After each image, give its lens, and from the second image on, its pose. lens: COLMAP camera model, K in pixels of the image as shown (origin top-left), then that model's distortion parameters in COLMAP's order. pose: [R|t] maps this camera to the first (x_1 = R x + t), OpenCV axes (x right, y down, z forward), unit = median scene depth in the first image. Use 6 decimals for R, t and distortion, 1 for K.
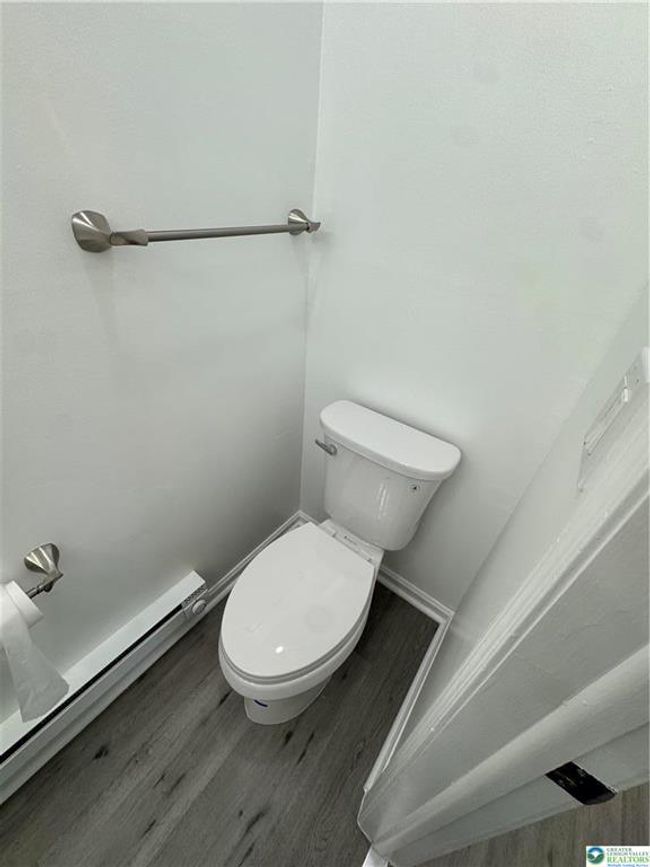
lens RADIAL K [[347.5, 0, 324.2], [0, 347.5, 431.6], [0, 0, 1]] dist [-0.004879, 0.001494]
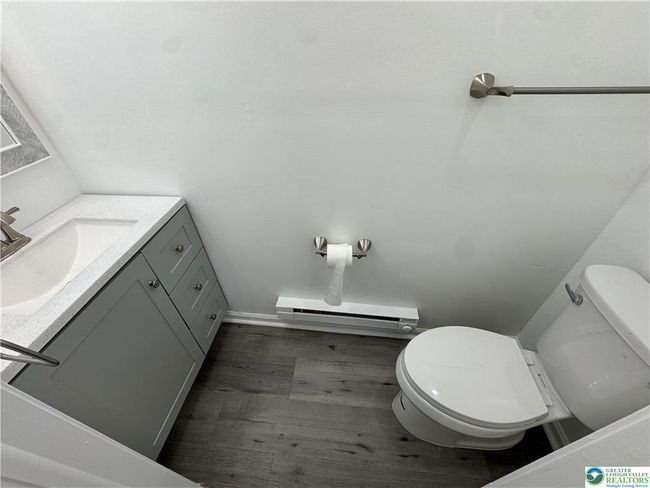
lens RADIAL K [[260.3, 0, 325.6], [0, 260.3, 242.2], [0, 0, 1]] dist [0.000031, 0.000136]
pose [[0.504731, 0.478357, -0.718624, 0.122407], [-0.458591, 0.853841, 0.246270, 0.059948], [0.731396, 0.205255, 0.650331, -0.122762]]
